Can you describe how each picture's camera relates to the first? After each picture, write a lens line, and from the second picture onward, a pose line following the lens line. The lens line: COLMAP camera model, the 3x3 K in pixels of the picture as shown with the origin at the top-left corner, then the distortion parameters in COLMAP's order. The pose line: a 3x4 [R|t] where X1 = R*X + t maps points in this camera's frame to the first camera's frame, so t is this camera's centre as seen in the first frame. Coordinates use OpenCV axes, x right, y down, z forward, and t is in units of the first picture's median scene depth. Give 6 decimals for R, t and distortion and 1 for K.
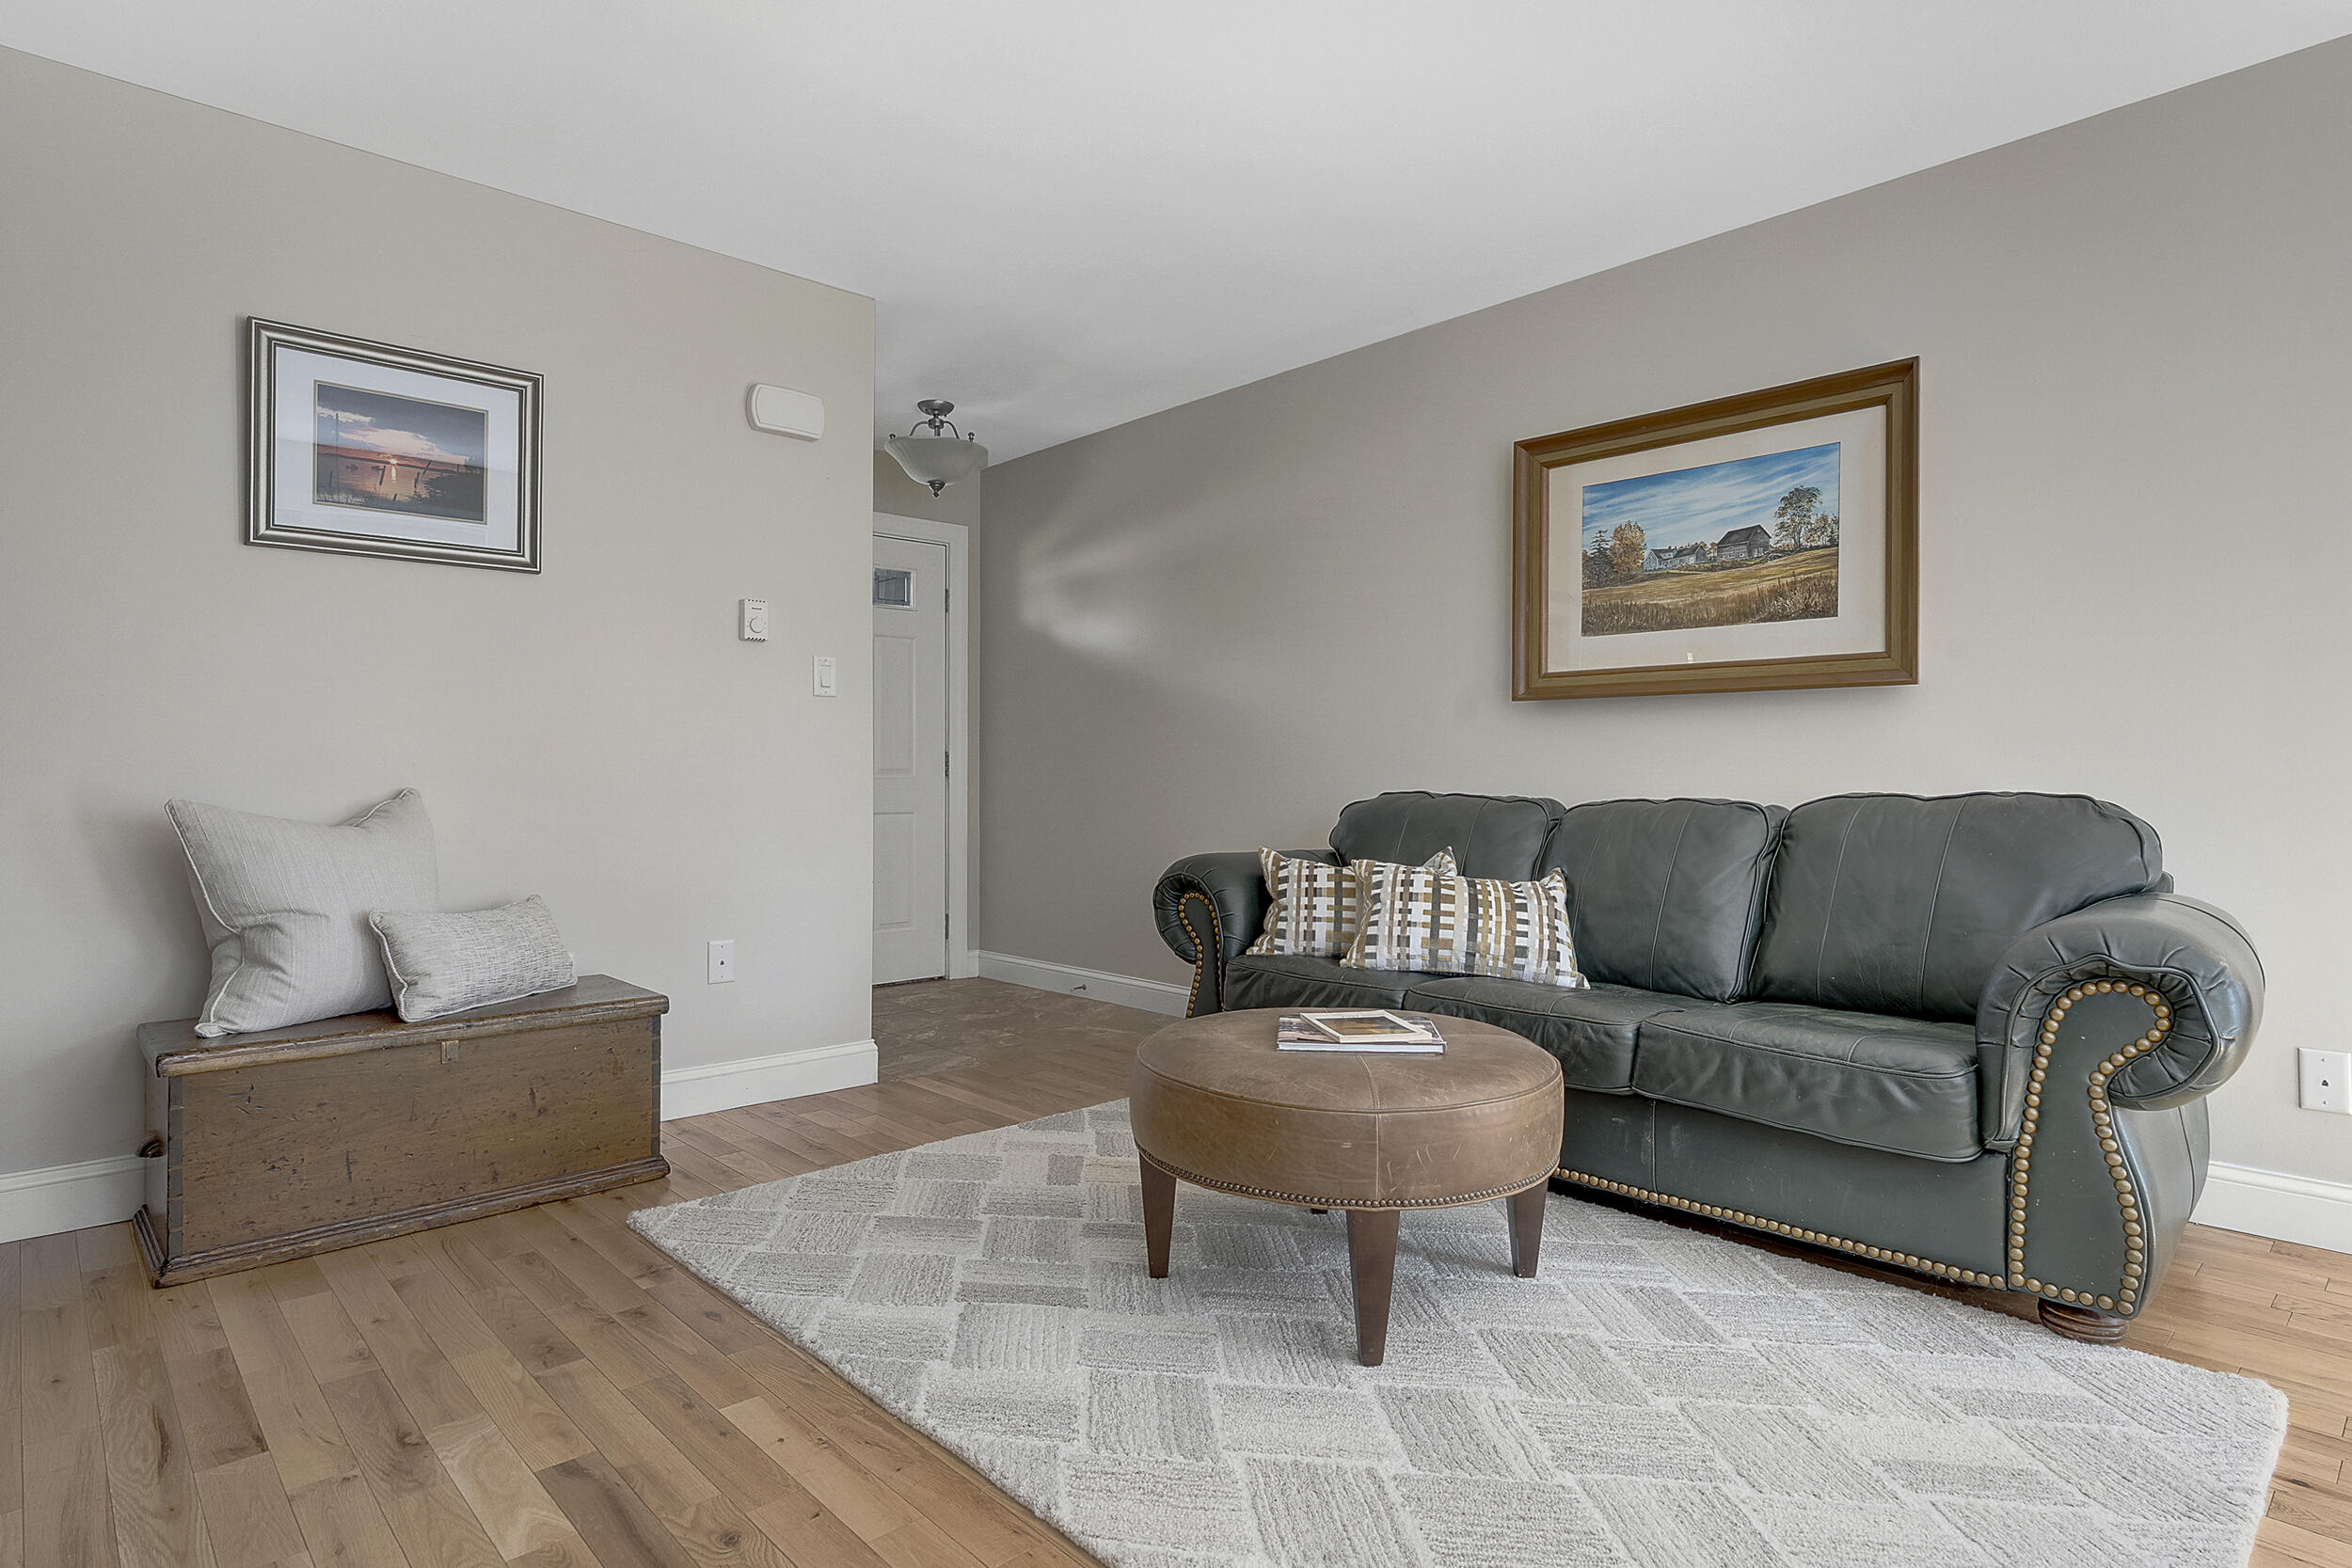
lens RADIAL K [[1248.7, 0, 1170.0], [0, 1248.7, 773.7], [0, 0, 1]] dist [-0.002306, -0.000383]
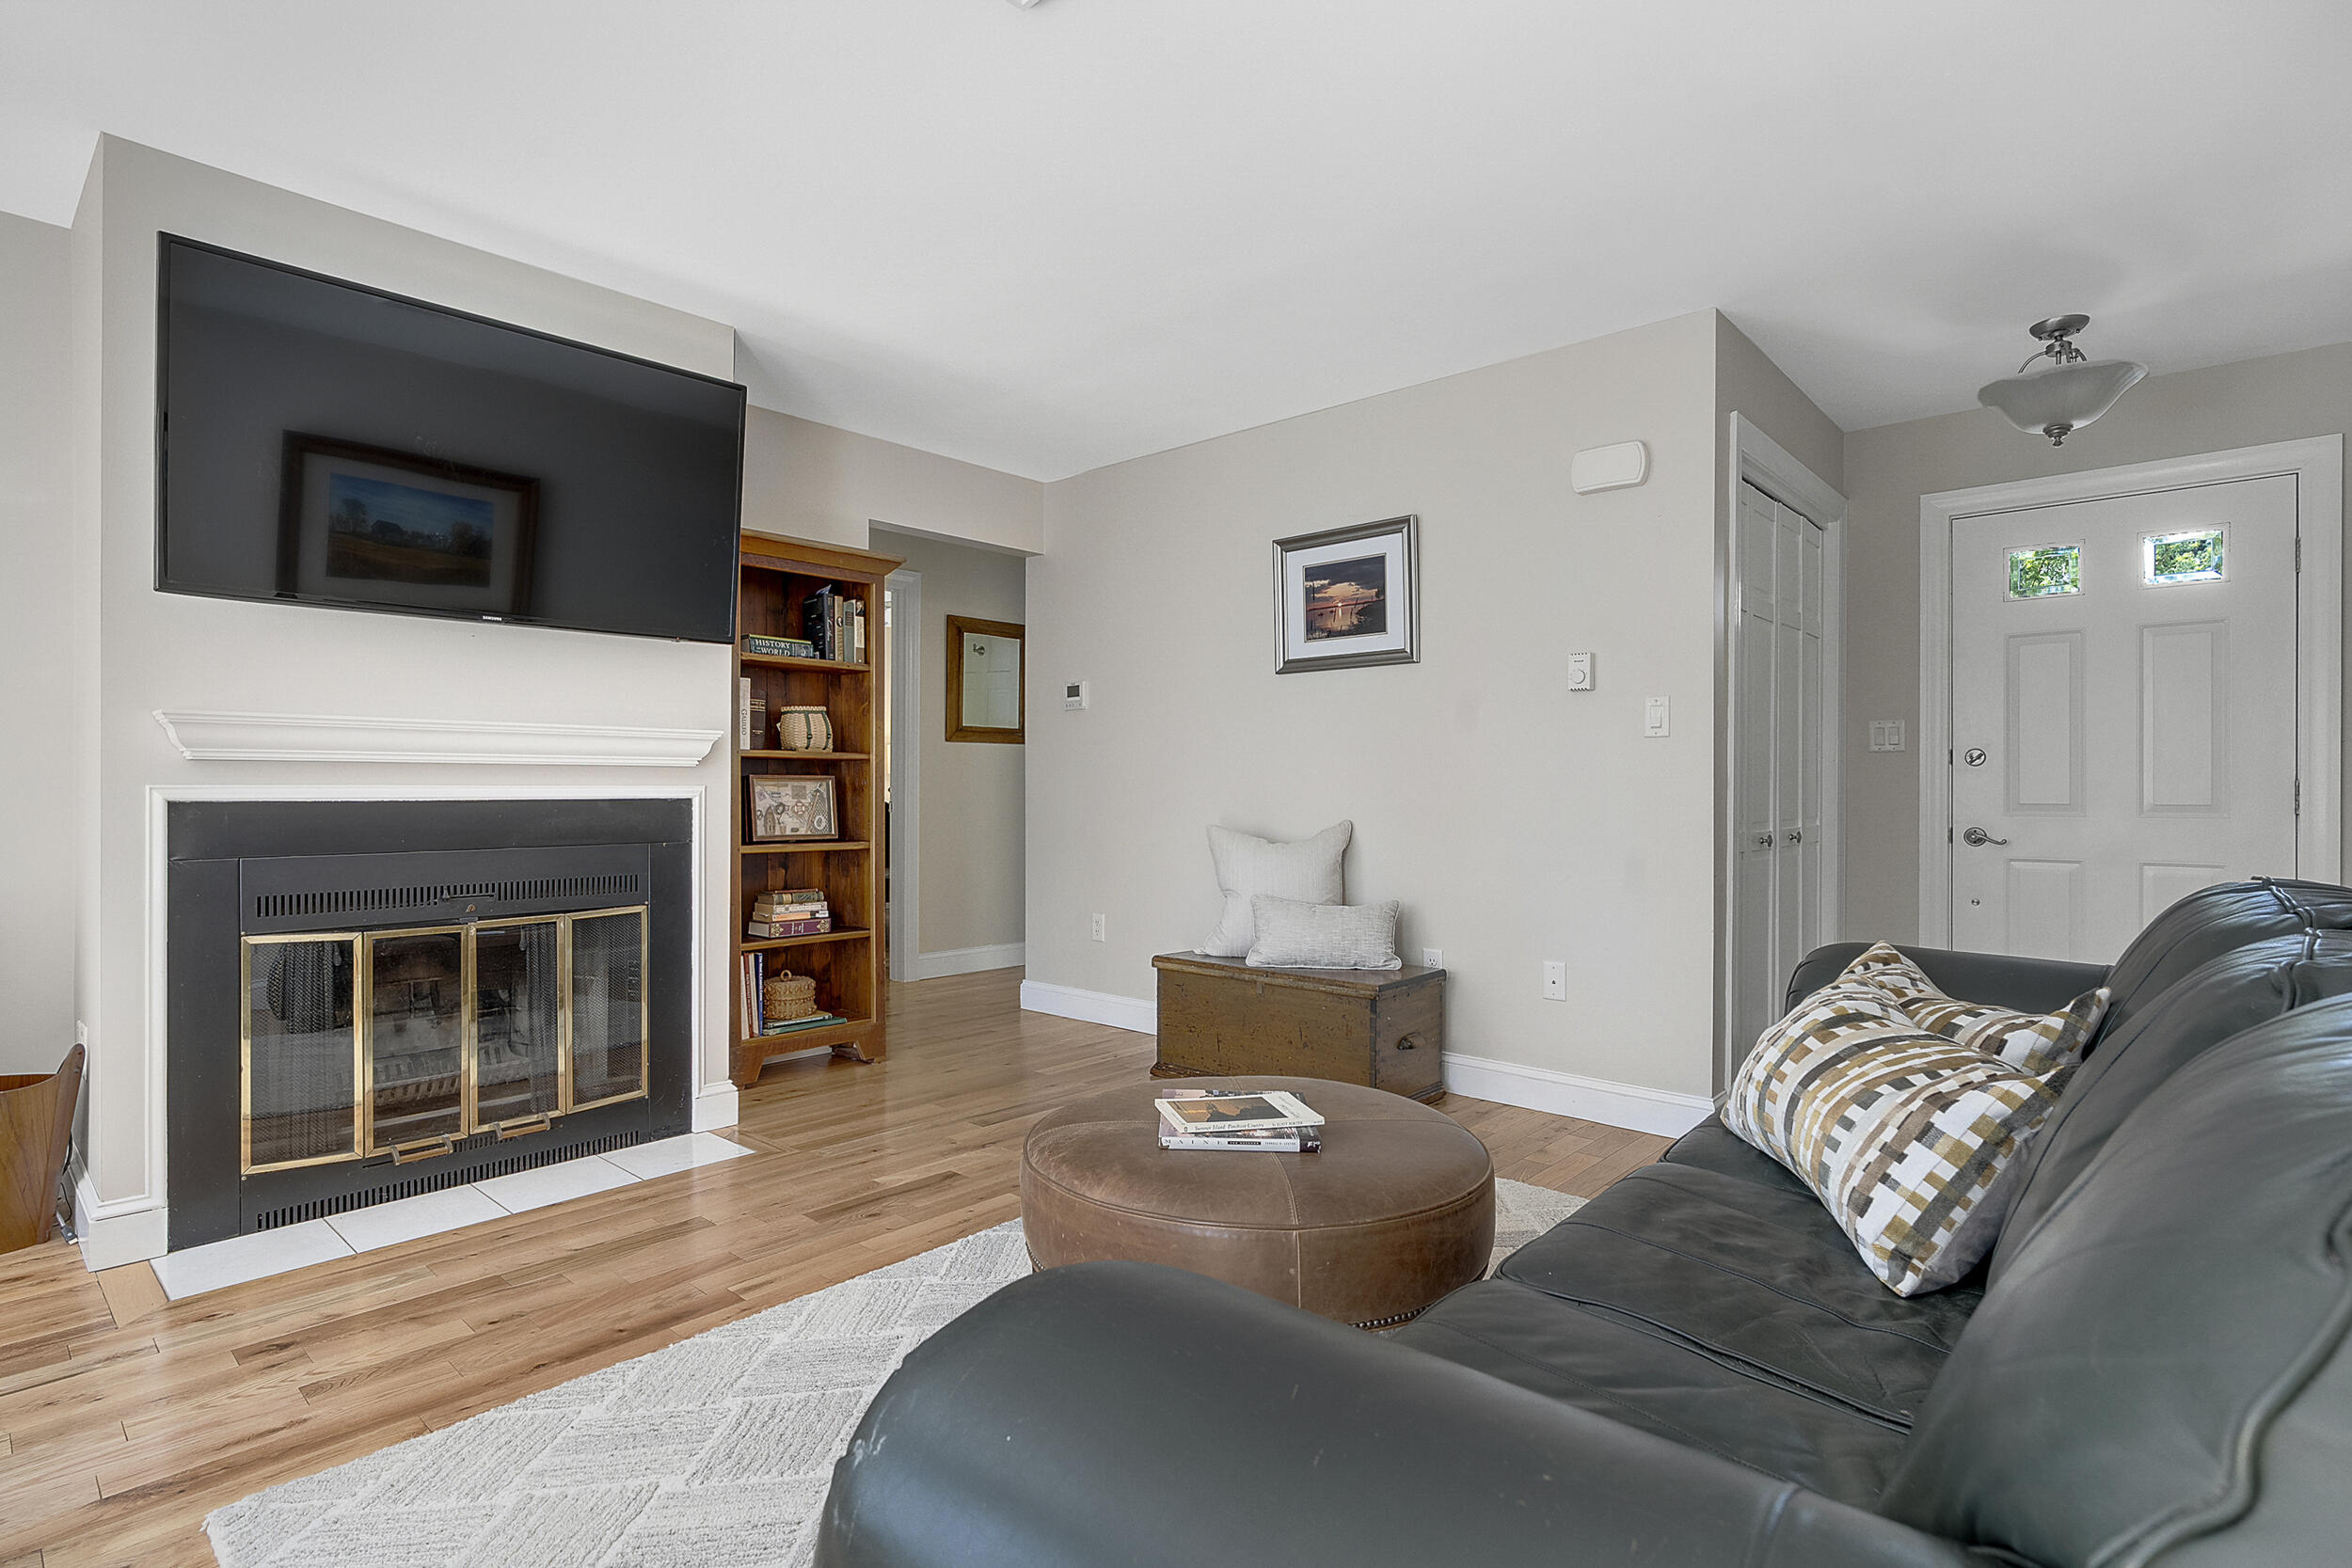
lens RADIAL K [[1162.8, 0, 1176.0], [0, 1162.8, 784.0], [0, 0, 1]] dist [-0.000497, -0.000076]
pose [[0.086041, -0.003943, -0.996284, 0.723954], [0.000713, 0.999992, -0.003896, -0.024523], [0.996291, -0.000376, 0.086043, 0.635357]]
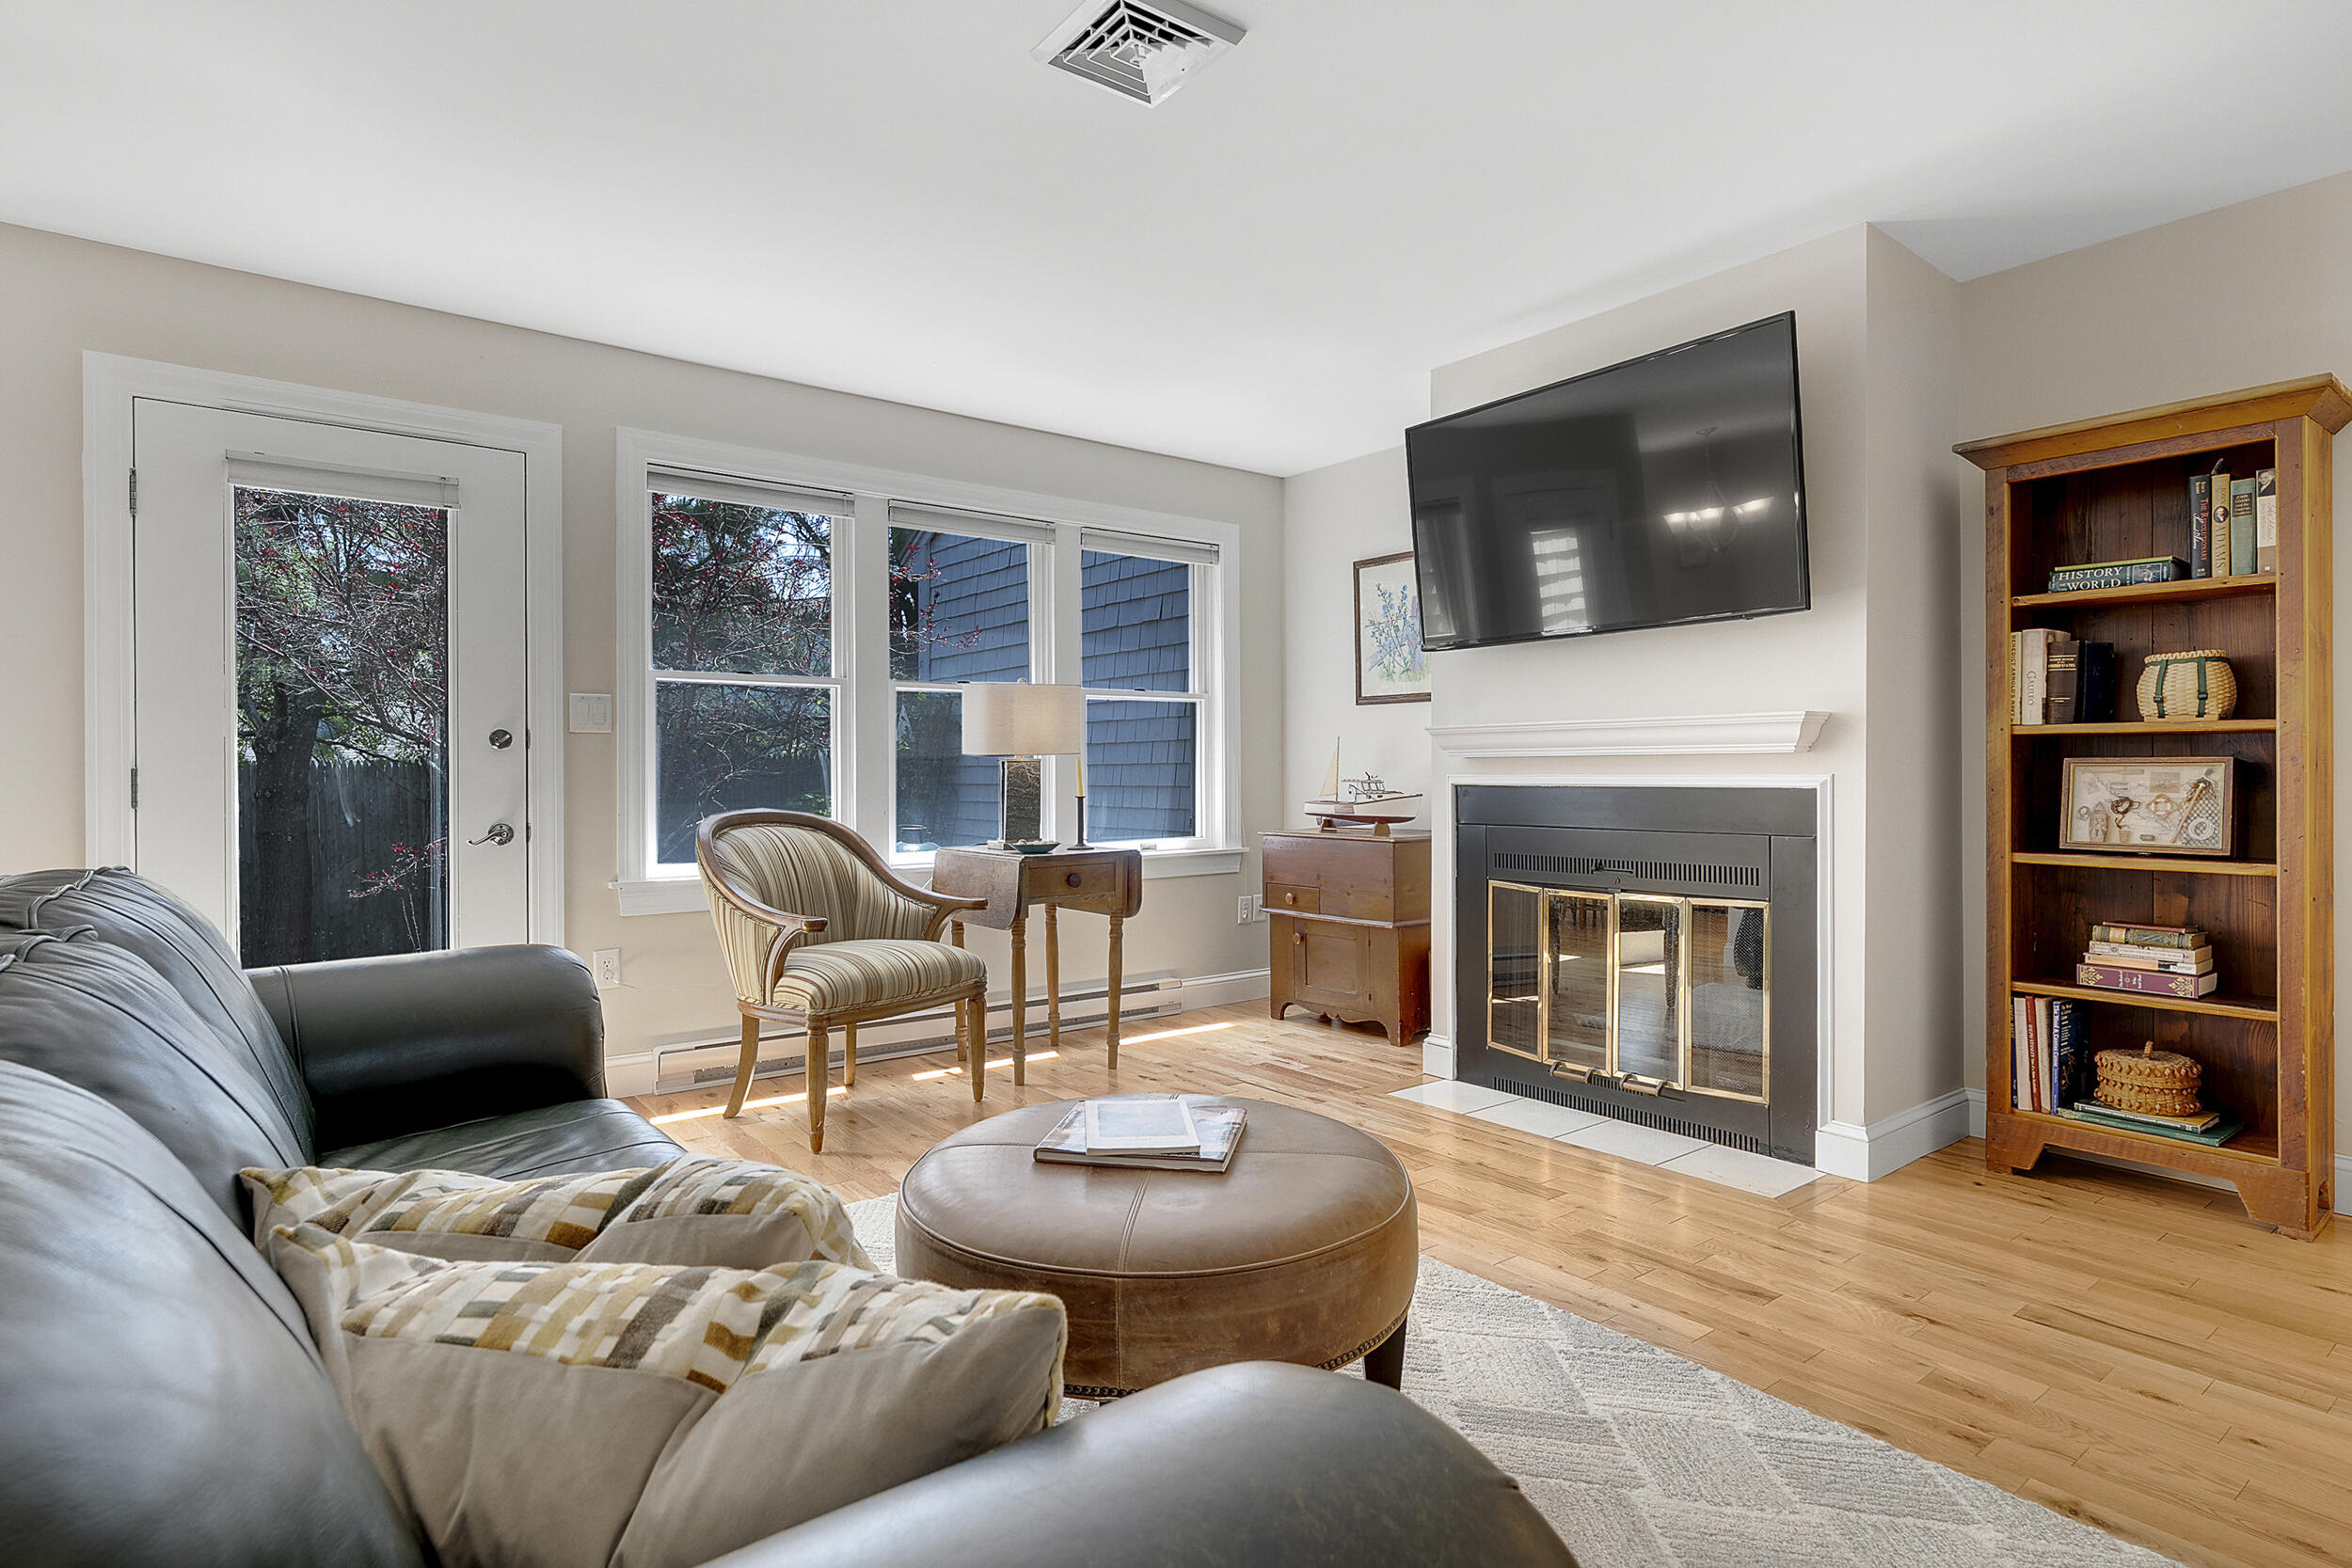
lens RADIAL K [[1220.7, 0, 1169.7], [0, 1220.7, 777.2], [0, 0, 1]] dist [-0.001486, 0.000306]
pose [[-0.995289, 0.001310, 0.096947, 0.036281], [0.001626, 0.999994, 0.003178, -0.028787], [-0.096942, 0.003321, -0.995284, 1.324286]]
